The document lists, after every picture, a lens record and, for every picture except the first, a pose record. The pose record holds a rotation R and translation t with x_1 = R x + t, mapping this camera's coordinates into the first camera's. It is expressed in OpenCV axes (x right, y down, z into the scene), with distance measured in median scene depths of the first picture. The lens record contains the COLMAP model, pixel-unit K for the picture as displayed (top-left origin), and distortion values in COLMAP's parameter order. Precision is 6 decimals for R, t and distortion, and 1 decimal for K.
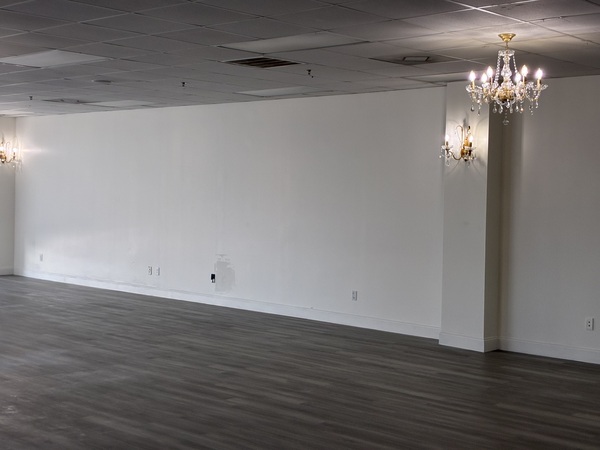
lens RADIAL K [[915.3, 0, 298.3], [0, 915.3, 206.8], [0, 0, 1]] dist [0.211998, -0.779797]
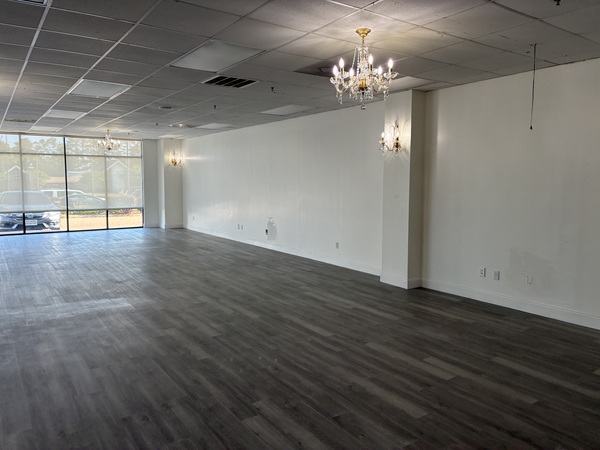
lens RADIAL K [[465.6, 0, 302.6], [0, 465.6, 216.6], [0, 0, 1]] dist [0.093693, -0.109489]
pose [[0.978901, -0.001862, -0.204324, 0.187307], [0.013615, 0.998331, 0.056130, 0.006617], [0.203879, -0.057728, 0.977293, 0.279862]]
